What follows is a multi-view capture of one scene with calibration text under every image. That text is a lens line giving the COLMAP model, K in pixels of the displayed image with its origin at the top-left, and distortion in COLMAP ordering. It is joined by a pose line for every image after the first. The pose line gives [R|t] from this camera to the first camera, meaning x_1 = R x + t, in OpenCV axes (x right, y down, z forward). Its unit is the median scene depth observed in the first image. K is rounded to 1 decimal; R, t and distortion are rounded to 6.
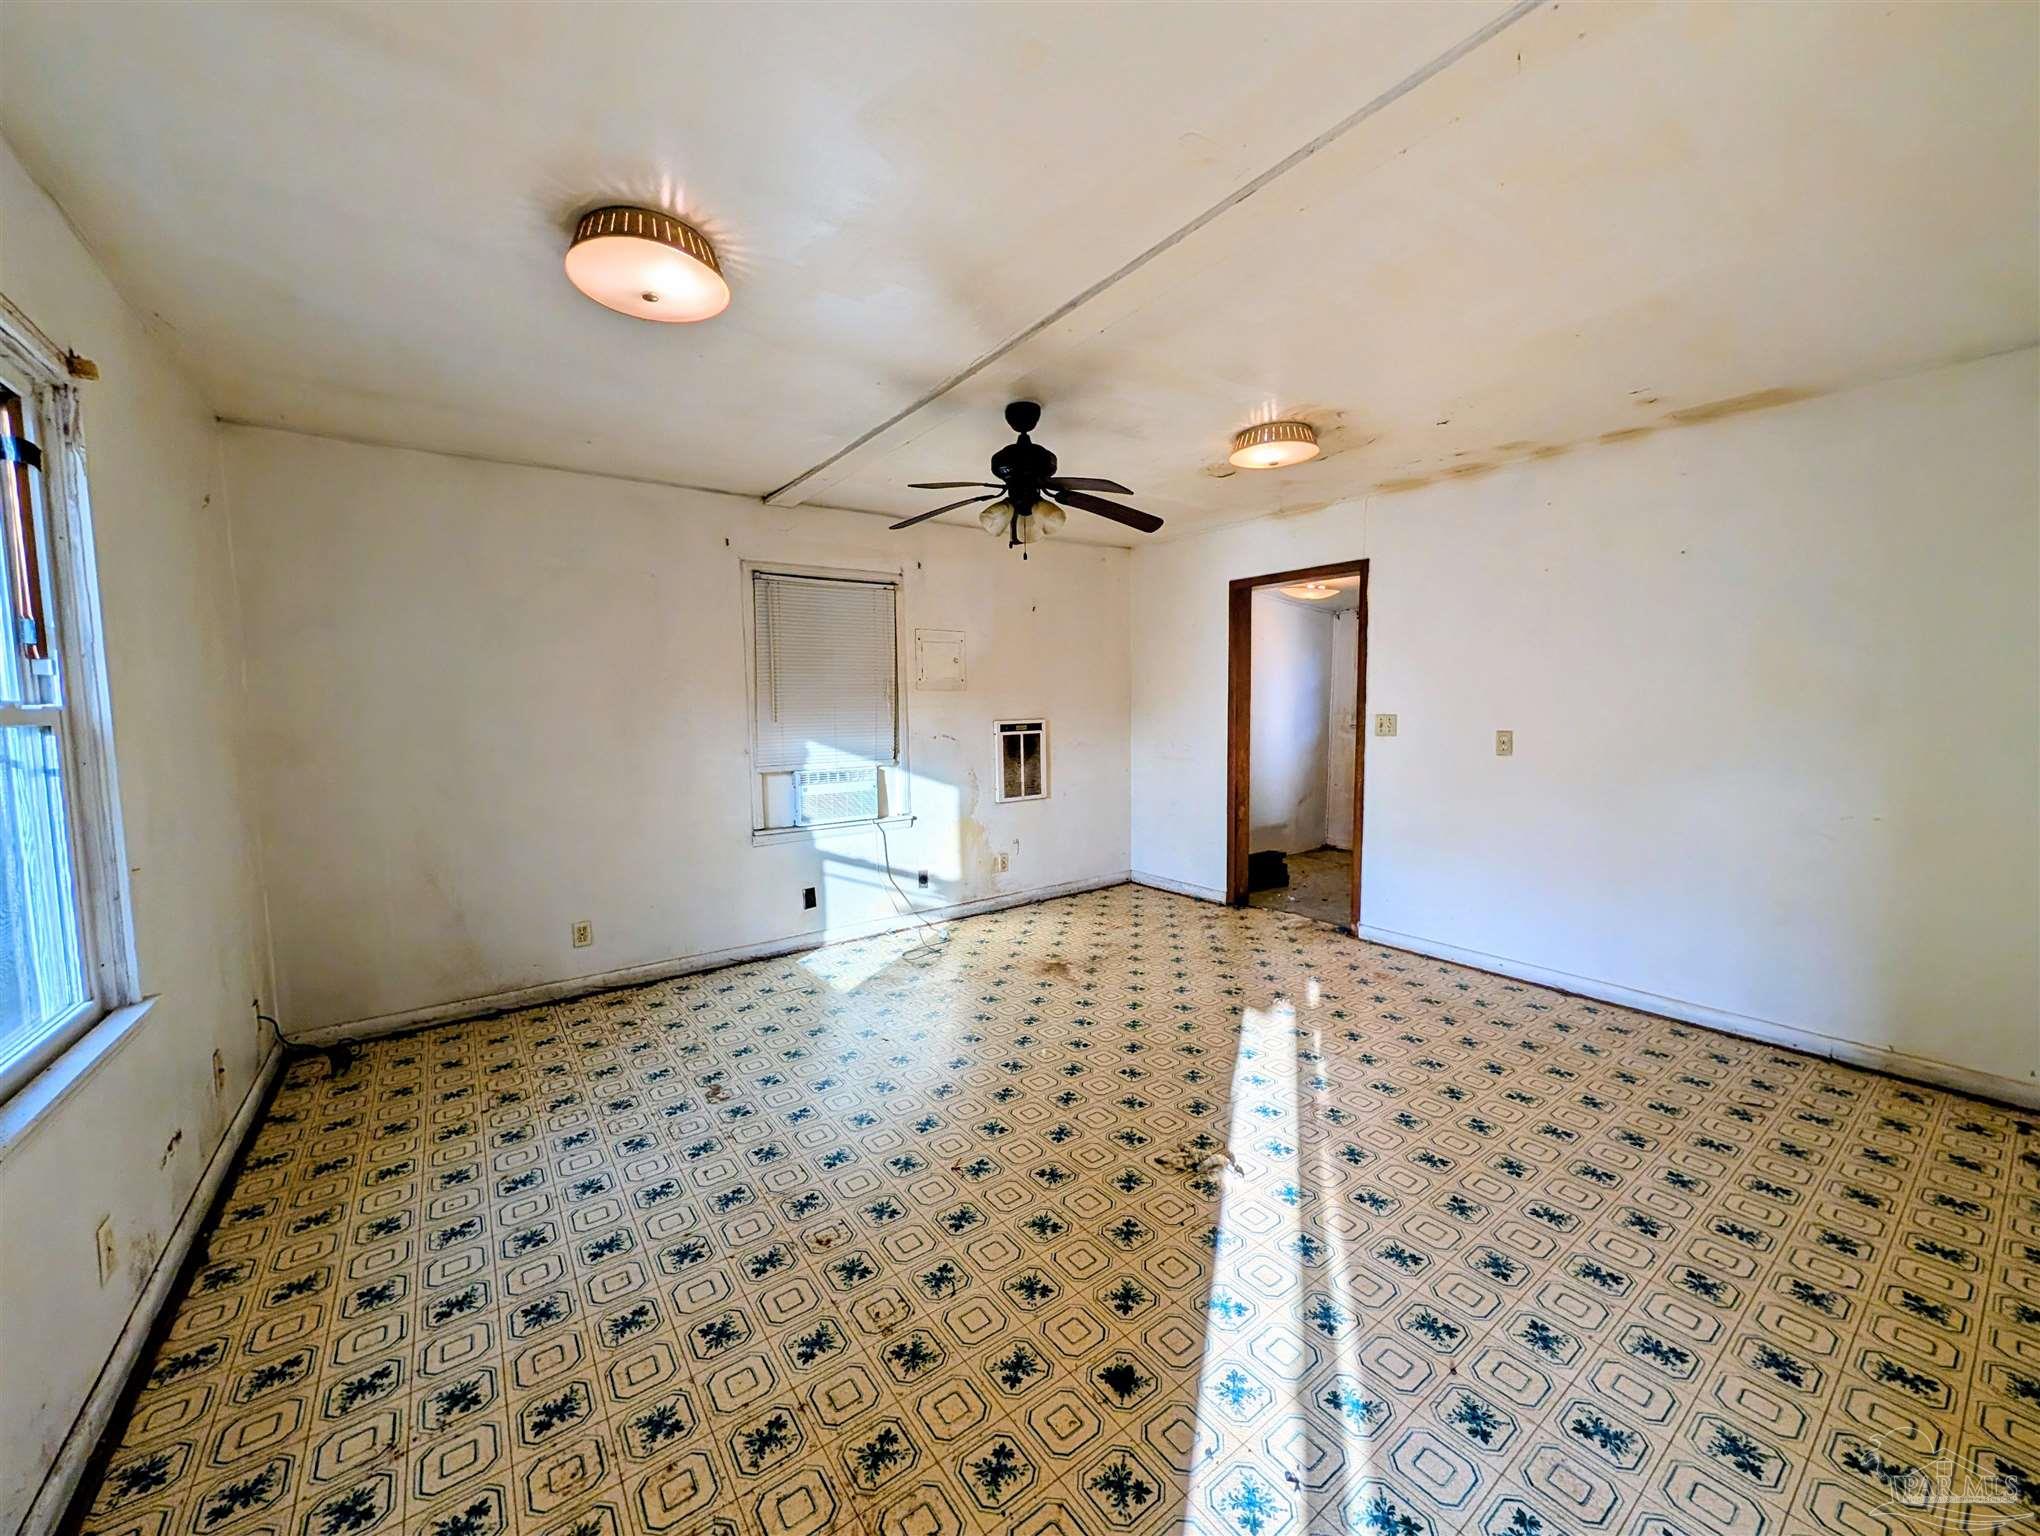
lens RADIAL K [[786.9, 0, 1019.1], [0, 786.9, 769.7], [0, 0, 1]] dist [0.001590, -0.000132]
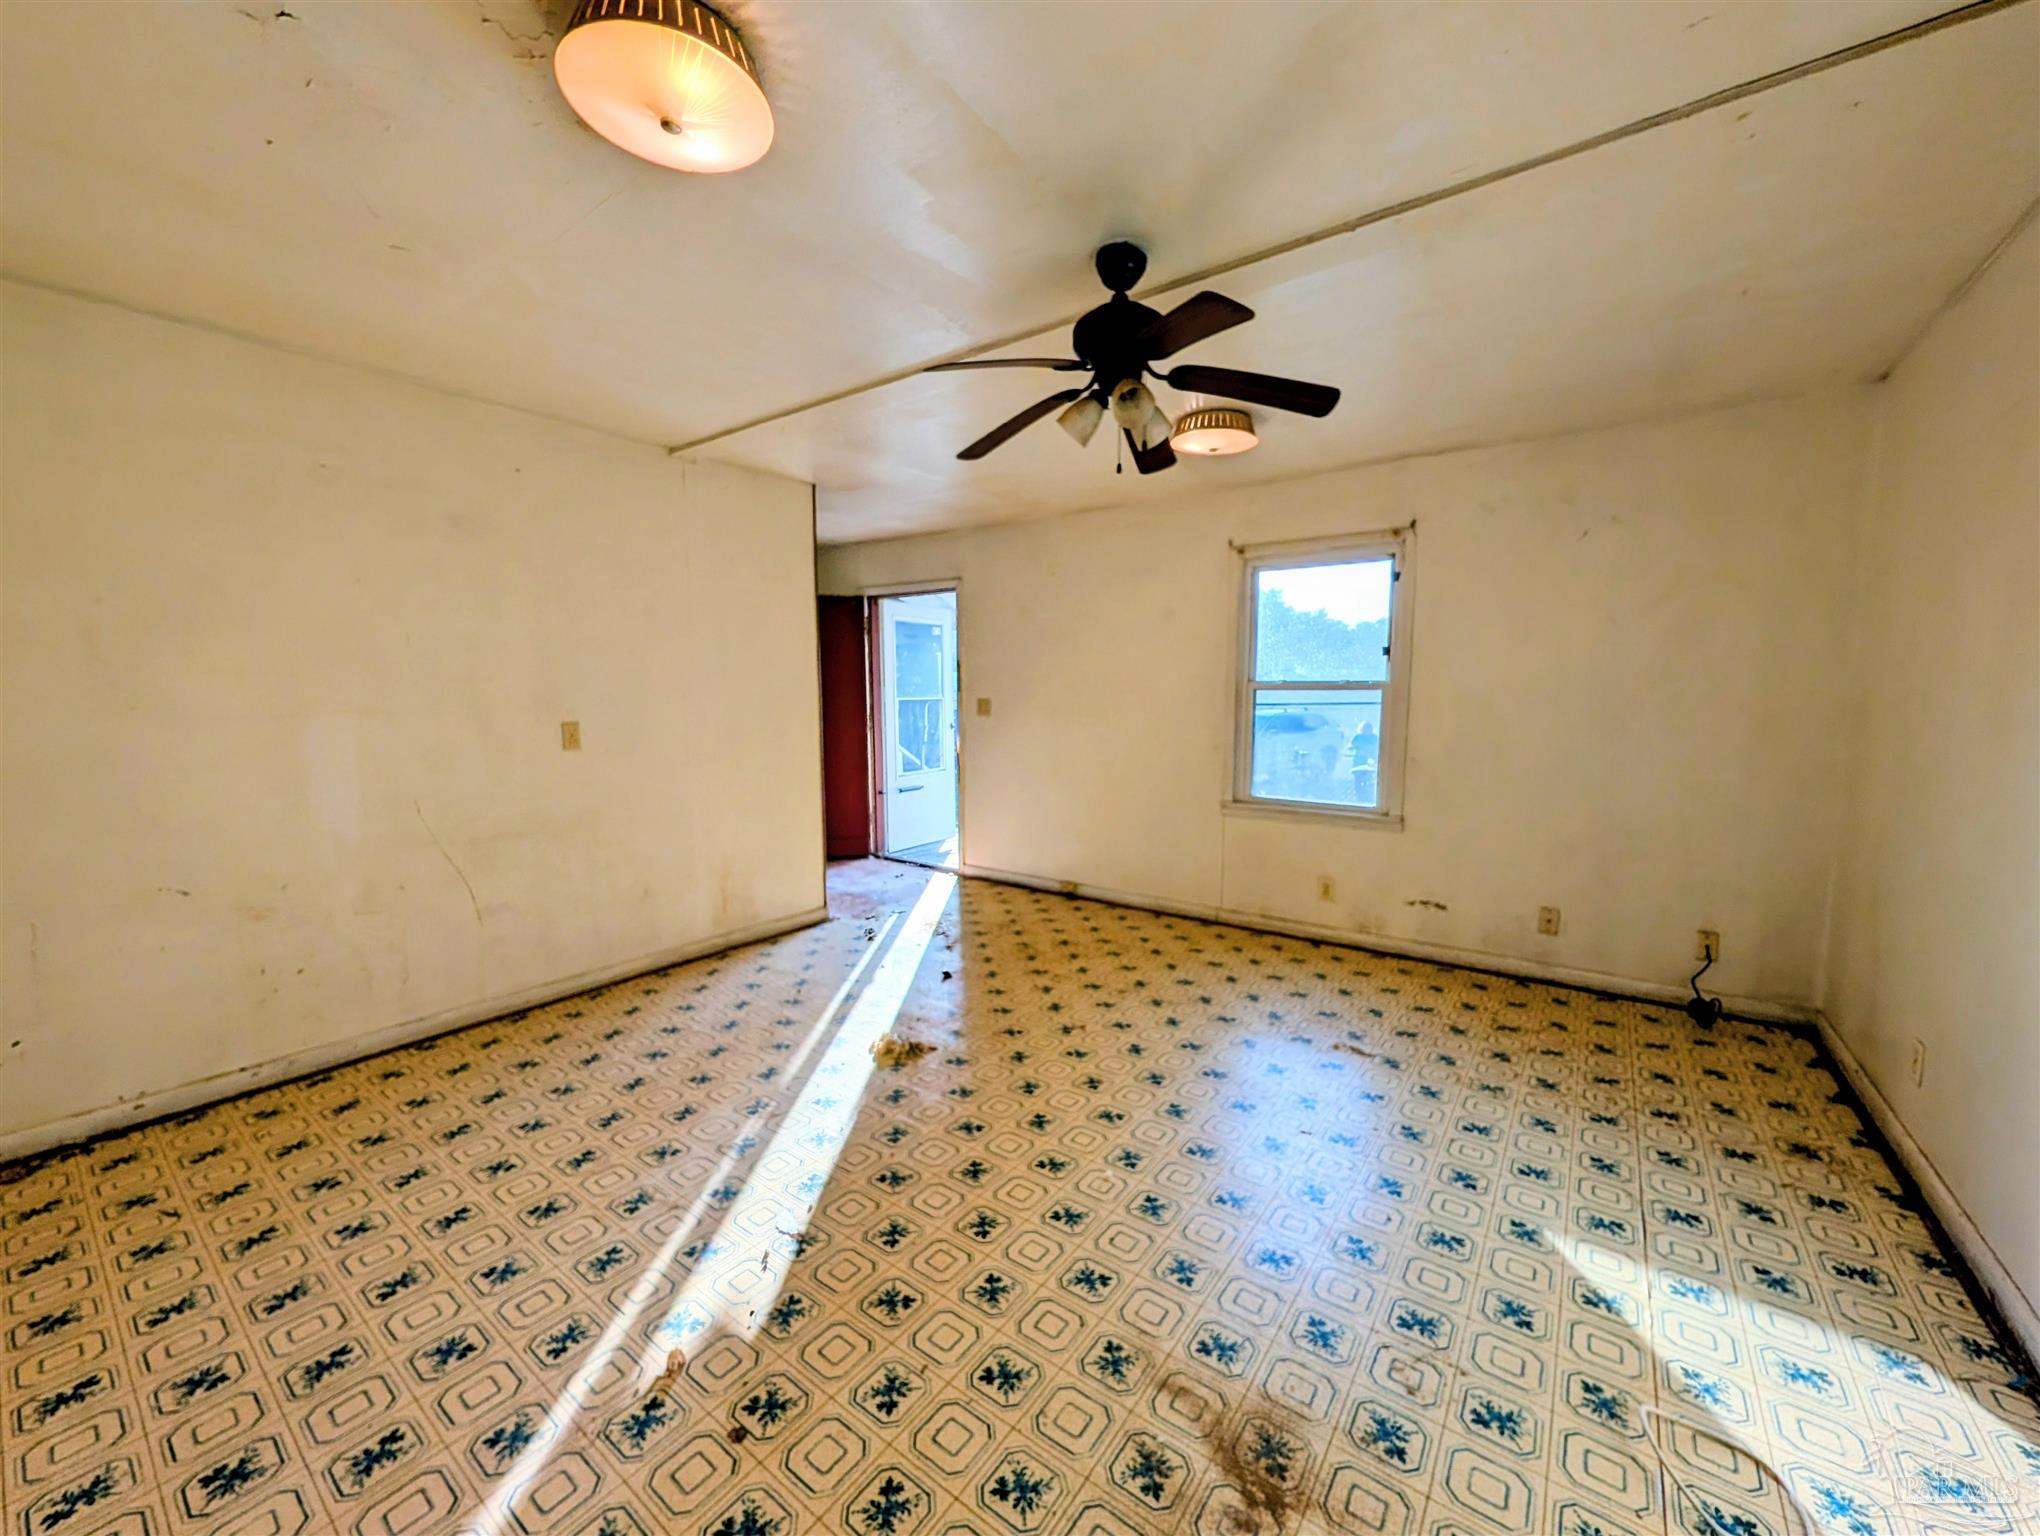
lens RADIAL K [[786.9, 0, 1021.8], [0, 786.9, 769.9], [0, 0, 1]] dist [0.001590, -0.000132]
pose [[-0.954339, 0.041488, -0.295830, 0.317611], [-0.012366, 0.983973, 0.177889, -0.130917], [0.298469, 0.173425, -0.938531, 1.717400]]
